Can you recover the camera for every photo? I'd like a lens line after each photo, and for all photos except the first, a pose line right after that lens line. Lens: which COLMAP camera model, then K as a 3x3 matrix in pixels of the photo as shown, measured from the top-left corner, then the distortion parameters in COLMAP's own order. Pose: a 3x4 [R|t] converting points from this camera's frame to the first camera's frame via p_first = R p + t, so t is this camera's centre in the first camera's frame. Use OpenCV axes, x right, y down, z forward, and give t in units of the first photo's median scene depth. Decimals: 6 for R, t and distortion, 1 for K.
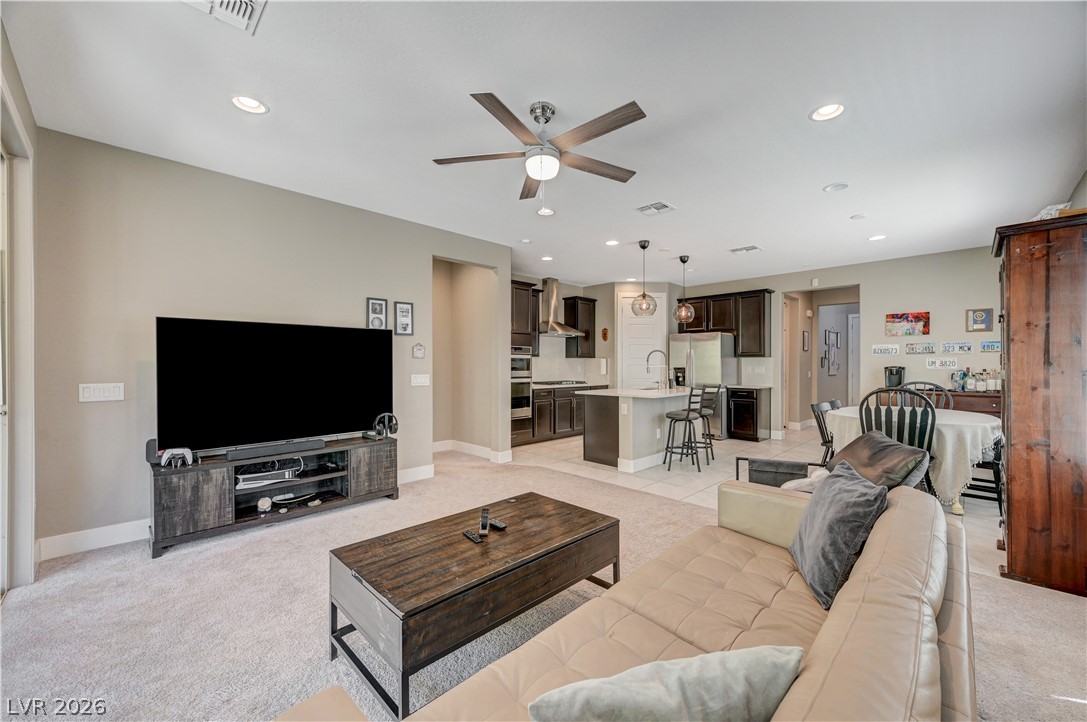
lens RADIAL K [[427.4, 0, 547.1], [0, 427.4, 363.9], [0, 0, 1]] dist [-0.002992, 0.001611]
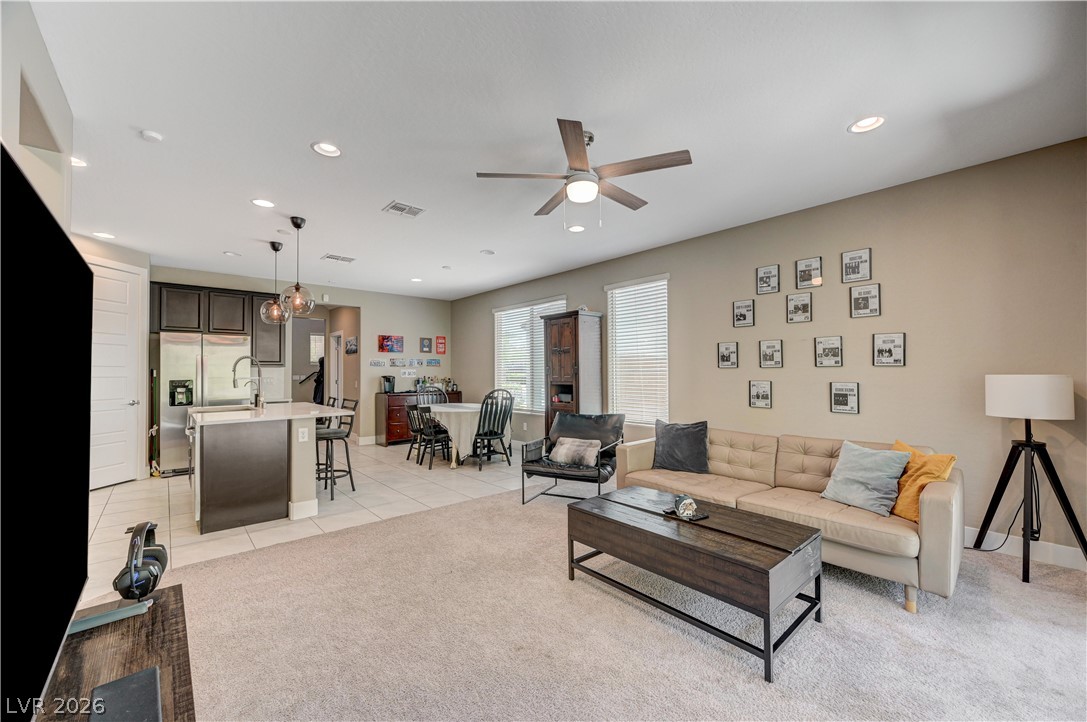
lens RADIAL K [[427.4, 0, 545.3], [0, 427.4, 364.6], [0, 0, 1]] dist [-0.002992, 0.001611]
pose [[0.059393, 0.018028, 0.998072, -0.492193], [0.002860, 0.999830, -0.018230, -0.003216], [-0.998231, 0.003937, 0.059331, 0.471942]]
